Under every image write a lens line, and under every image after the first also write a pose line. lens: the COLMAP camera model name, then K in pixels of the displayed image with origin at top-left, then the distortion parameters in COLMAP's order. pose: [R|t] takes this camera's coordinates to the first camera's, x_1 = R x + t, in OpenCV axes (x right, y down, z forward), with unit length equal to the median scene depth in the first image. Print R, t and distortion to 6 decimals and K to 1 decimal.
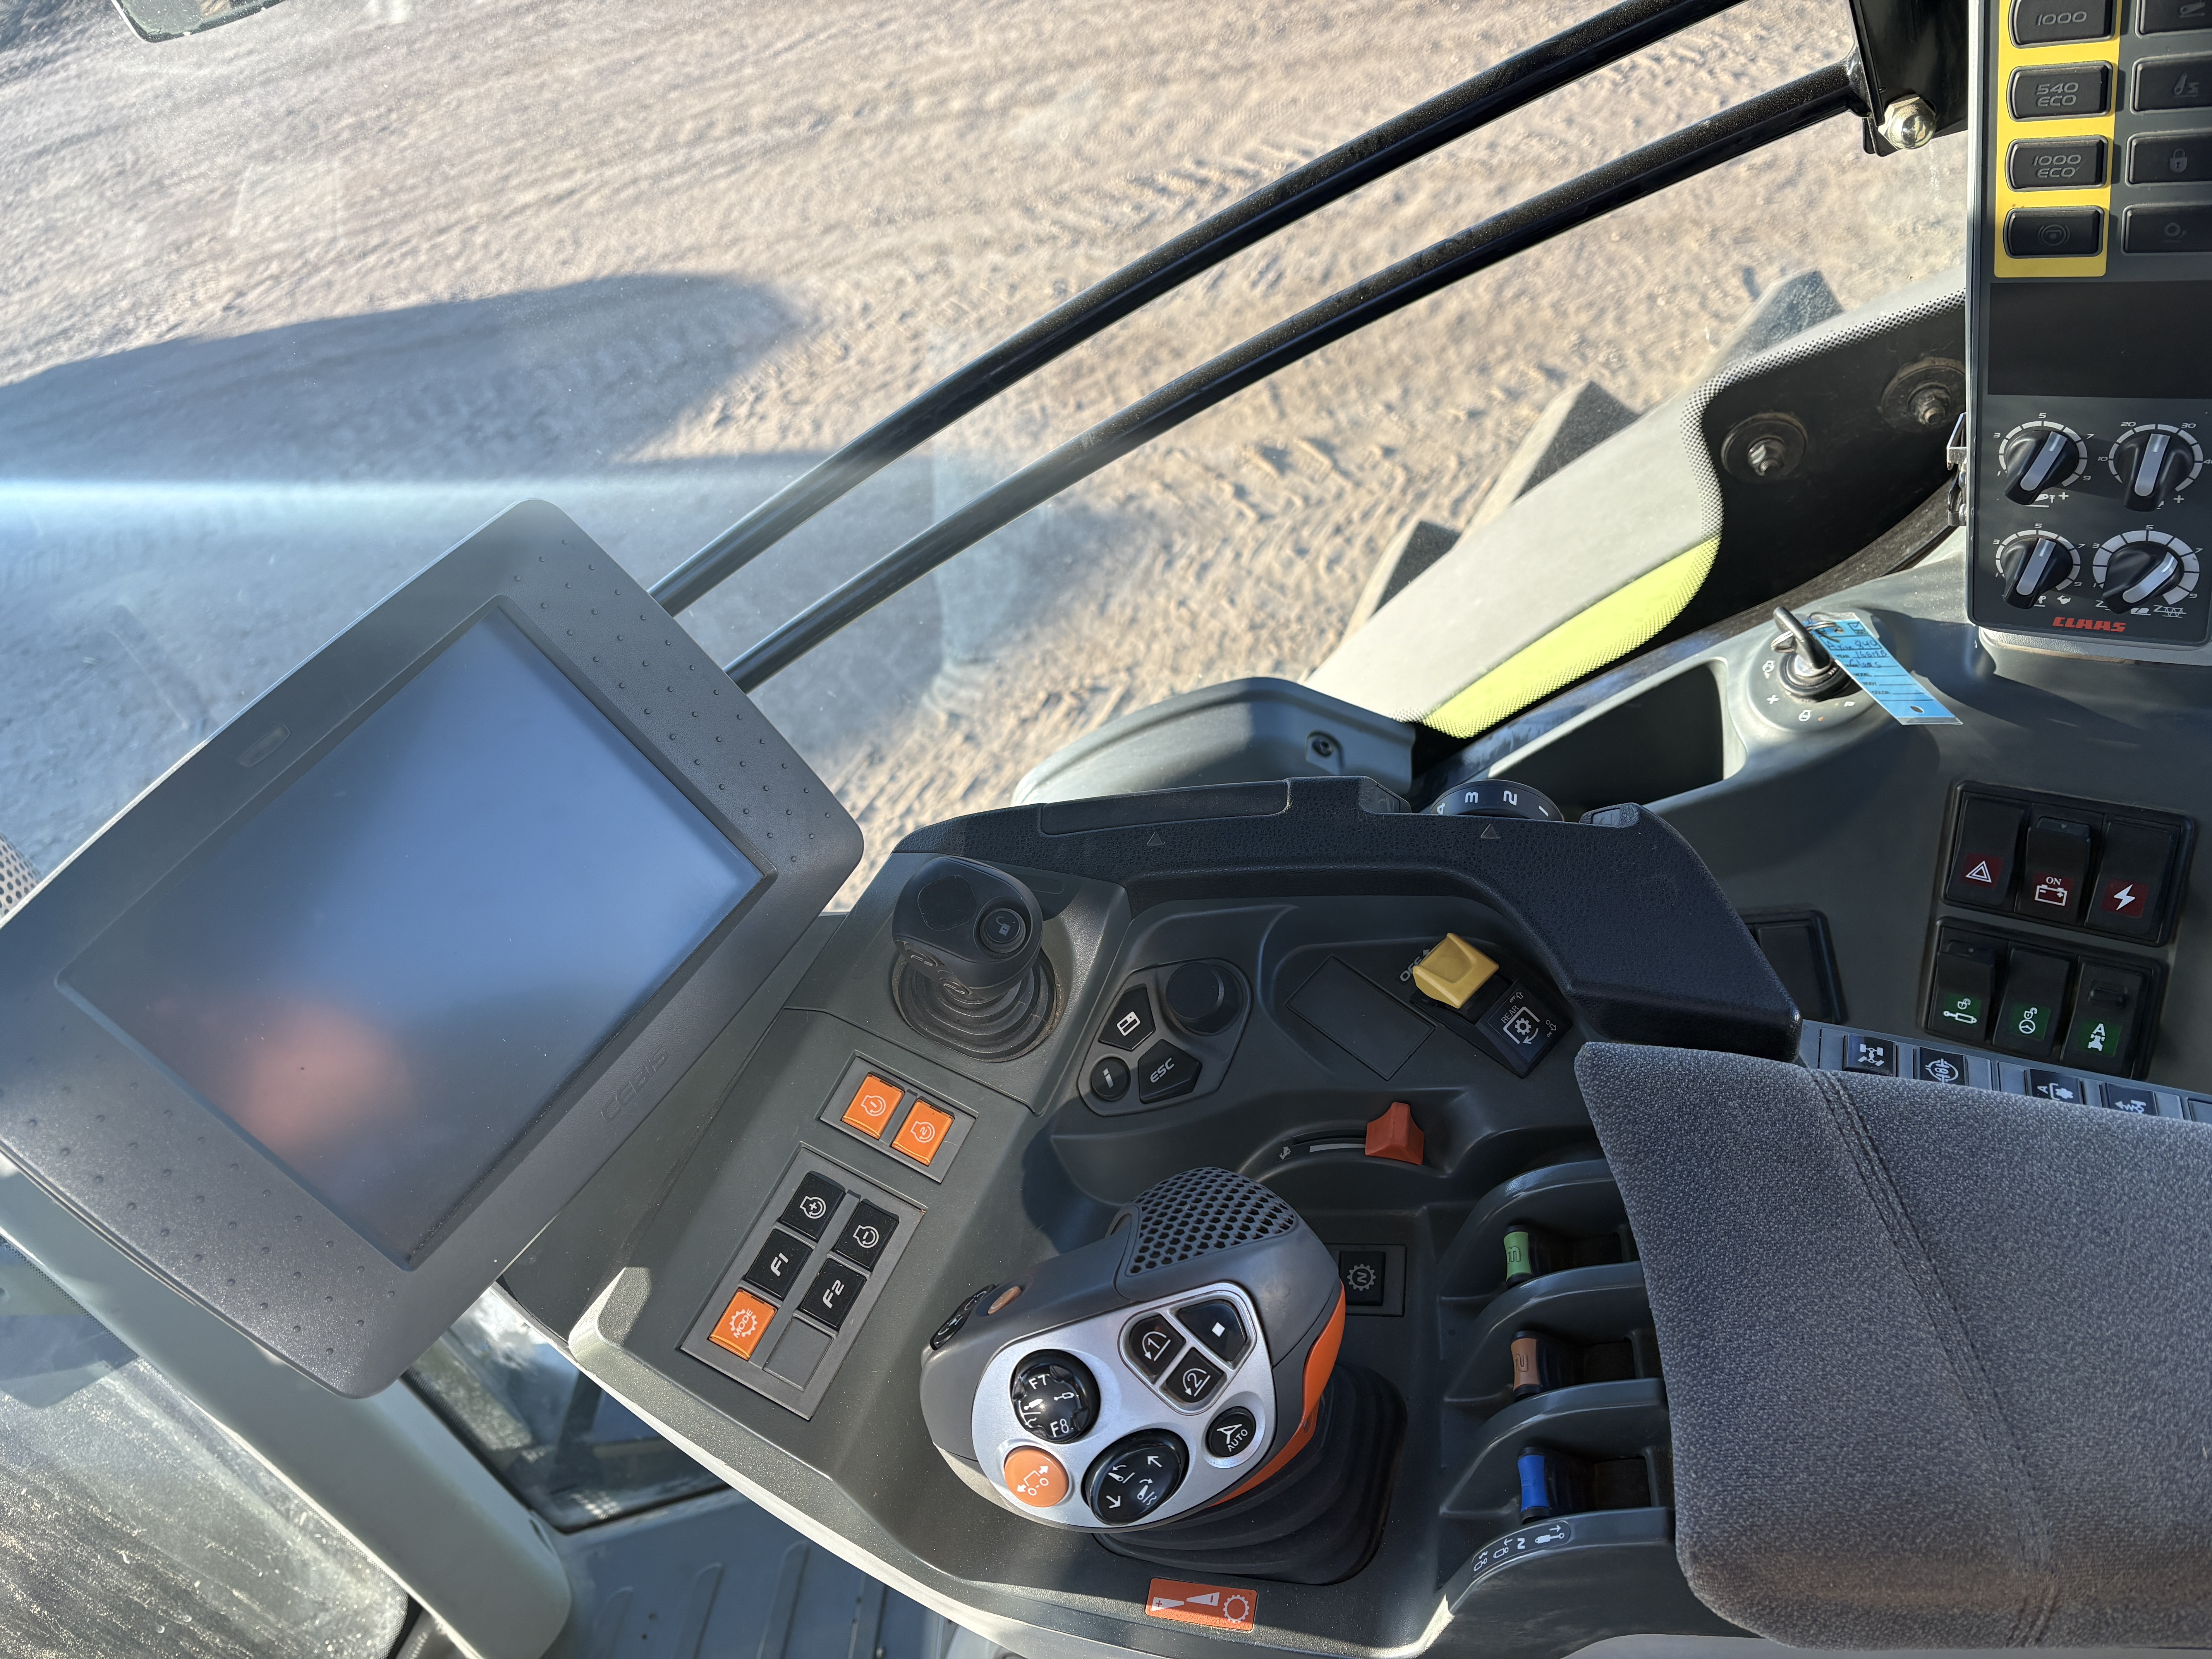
lens RADIAL K [[1673.2, 0, 1103.2], [0, 1673.2, 822.5], [0, 0, 1]] dist [0.005779, -0.003036]
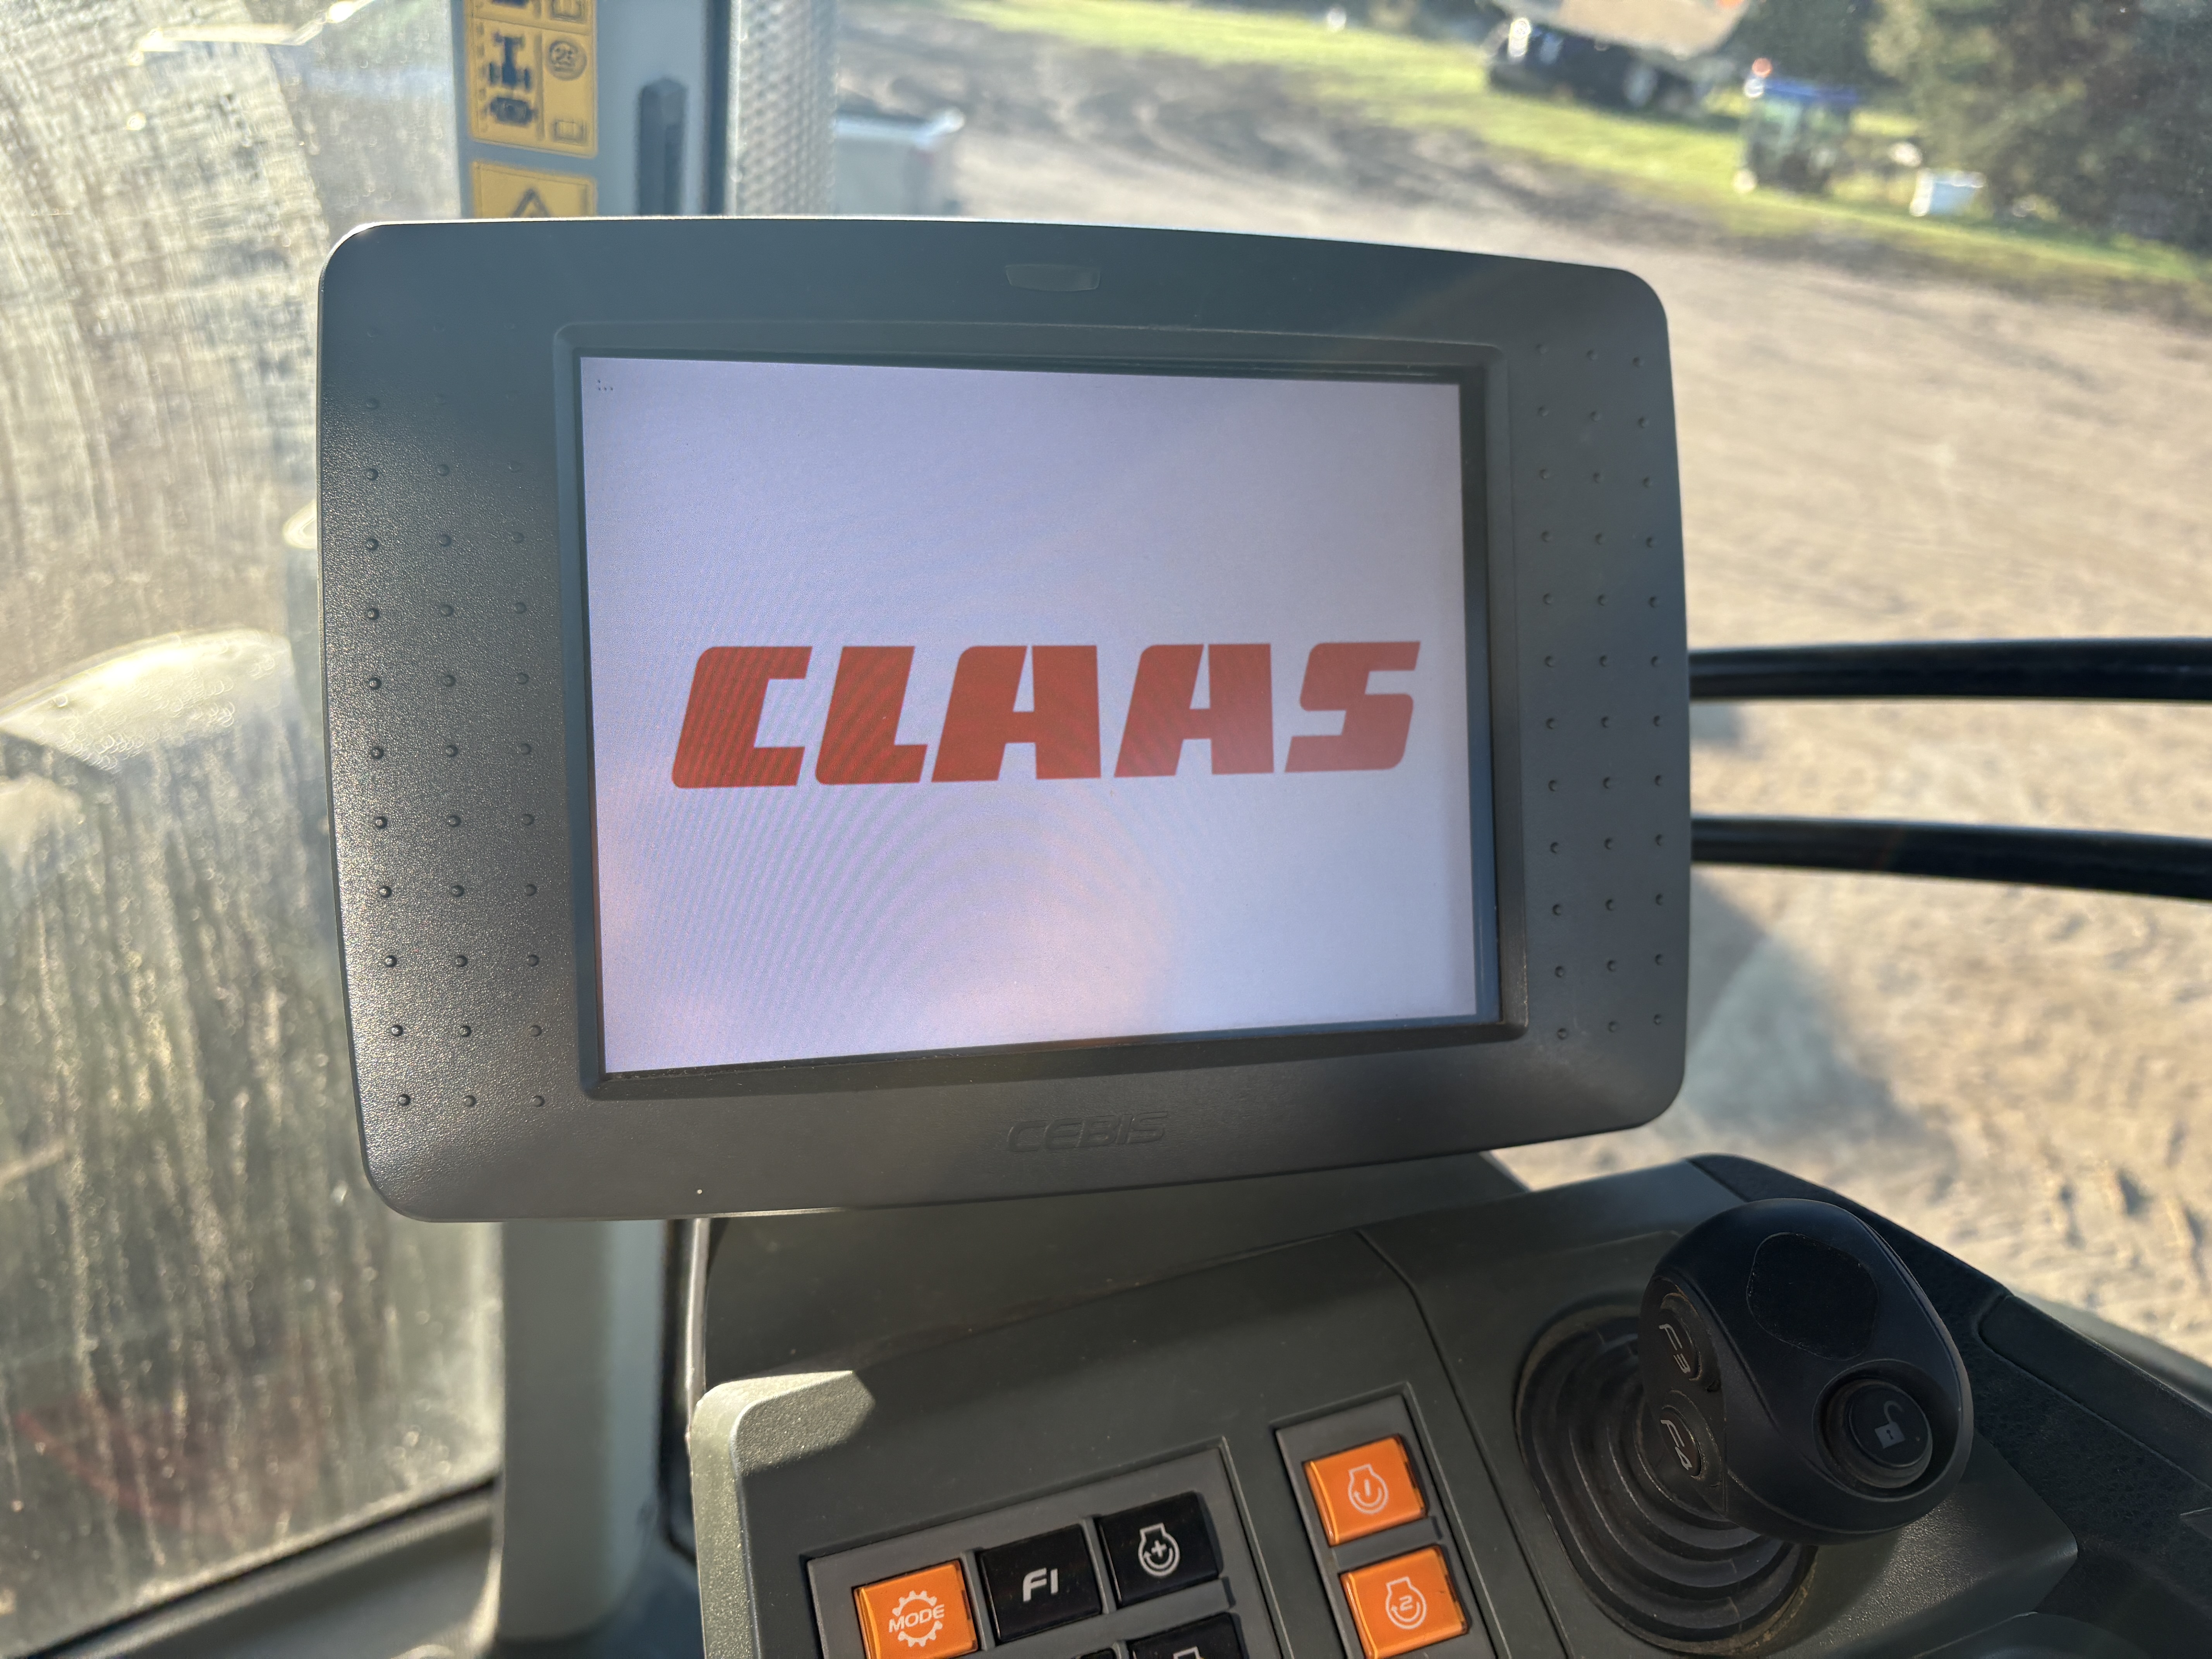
lens RADIAL K [[1673.2, 0, 1099.2], [0, 1673.2, 826.8], [0, 0, 1]] dist [0.005779, -0.003036]
pose [[0.684352, 0.604703, -0.407426, -0.105972], [-0.672902, 0.738974, -0.033485, 0.089683], [0.280829, 0.297073, 0.912624, 0.437034]]
